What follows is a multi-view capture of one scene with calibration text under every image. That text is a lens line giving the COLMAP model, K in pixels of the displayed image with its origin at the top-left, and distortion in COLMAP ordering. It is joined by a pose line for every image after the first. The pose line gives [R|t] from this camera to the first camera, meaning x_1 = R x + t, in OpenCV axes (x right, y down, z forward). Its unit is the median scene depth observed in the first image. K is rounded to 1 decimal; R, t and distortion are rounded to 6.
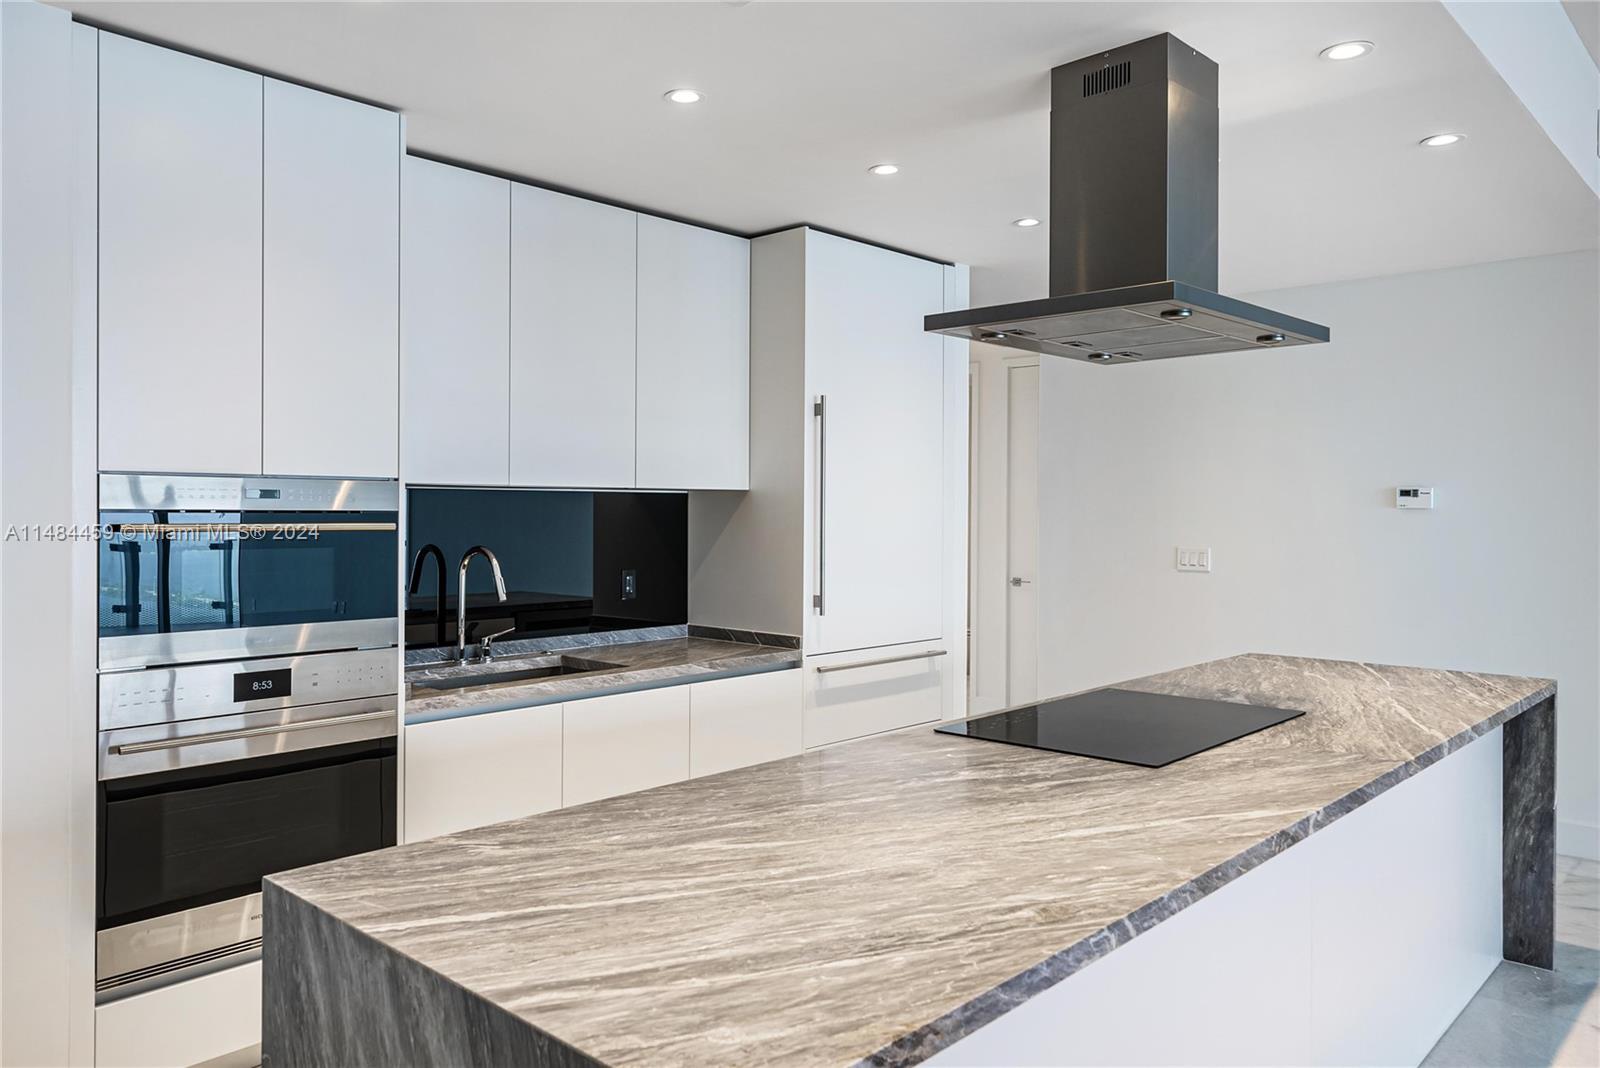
lens RADIAL K [[1113.1, 0, 711.0], [0, 1113.1, 522.5], [0, 0, 1]] dist [0.003001, -0.002513]
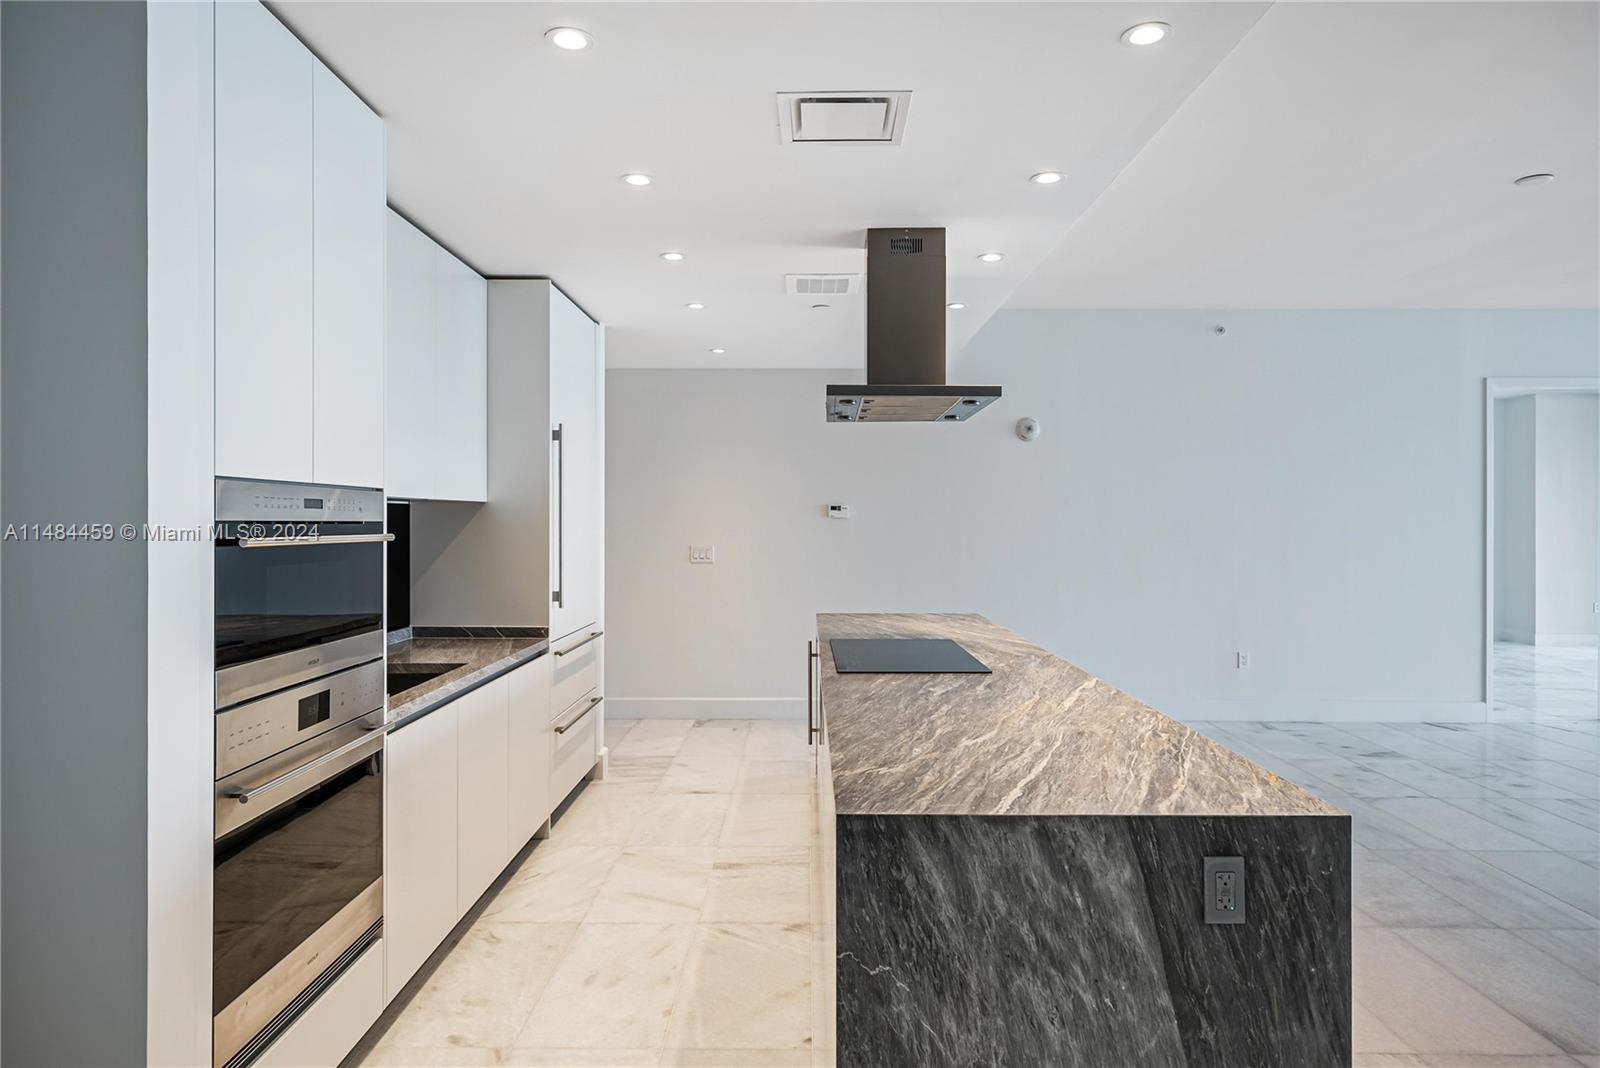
lens RADIAL K [[957.3, 0, 788.1], [0, 957.3, 522.3], [0, 0, 1]] dist [0.004602, 0.000480]
pose [[0.711184, -0.003646, 0.702996, -0.622710], [0.008177, 0.999962, -0.003087, -0.004152], [-0.702958, 0.007944, 0.711187, 0.139078]]
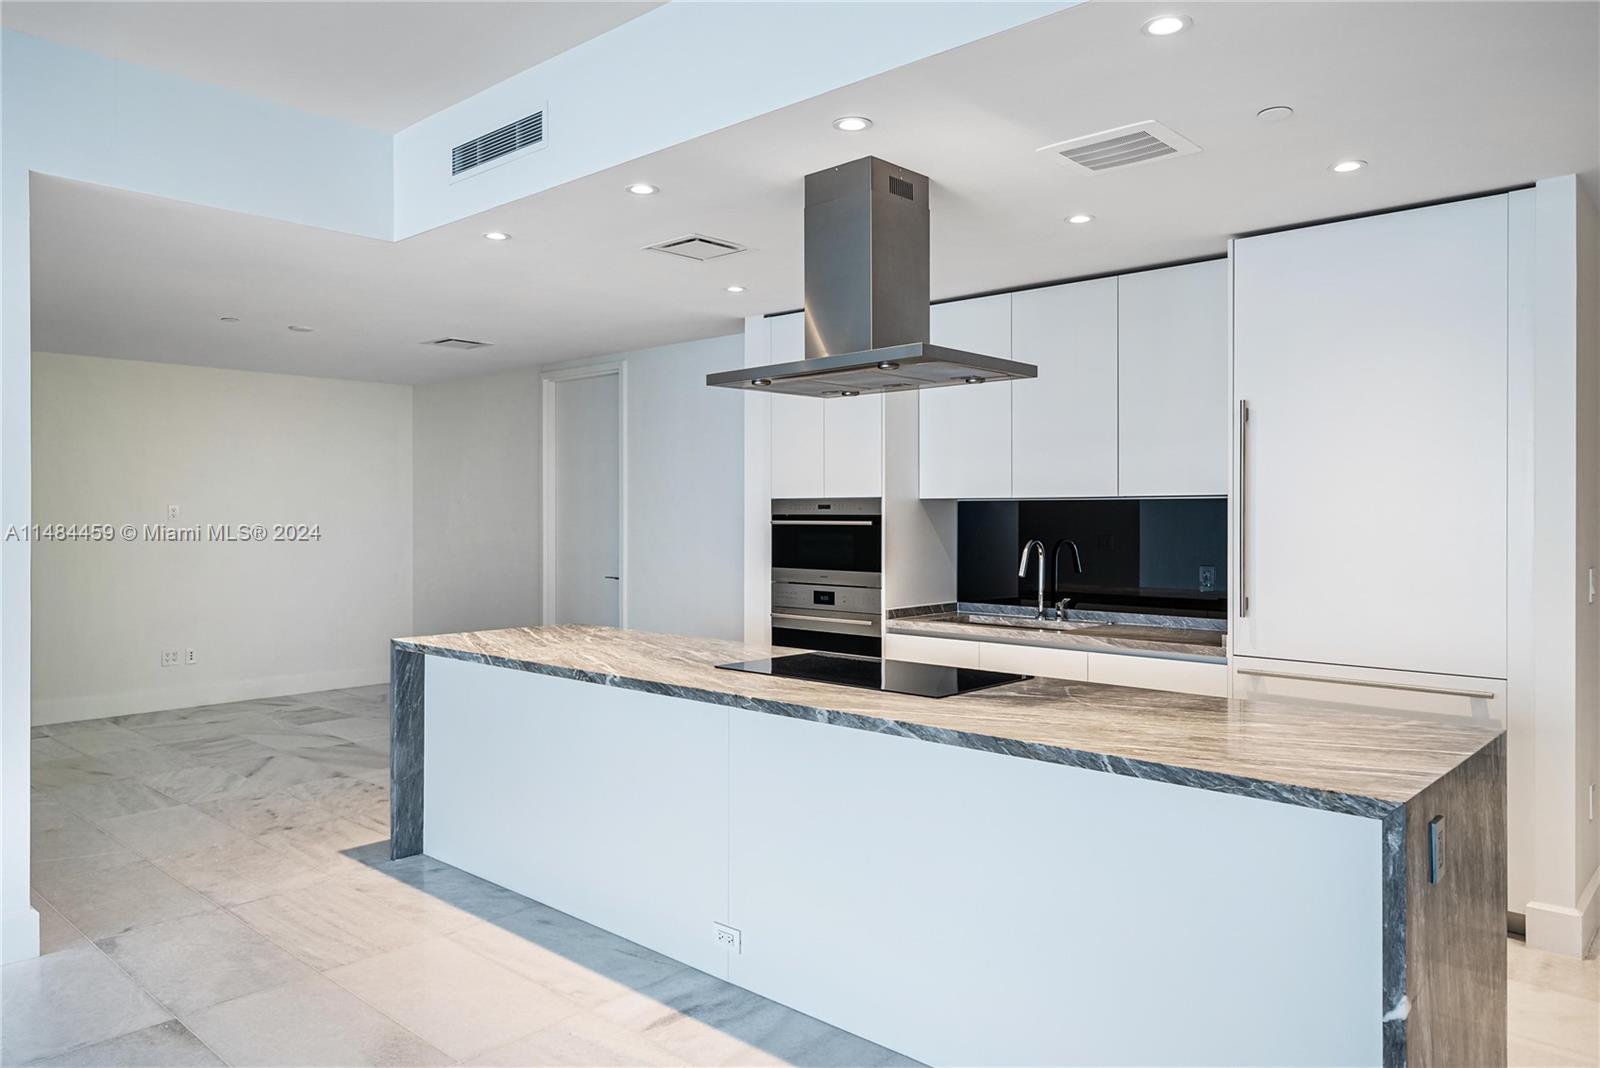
lens RADIAL K [[1113.1, 0, 817.0], [0, 1113.1, 525.2], [0, 0, 1]] dist [0.003001, -0.002513]
pose [[0.053570, 0.004538, -0.998554, 1.540856], [-0.010238, 0.999940, 0.003995, 0.000244], [0.998512, 0.010009, 0.053613, 0.794465]]
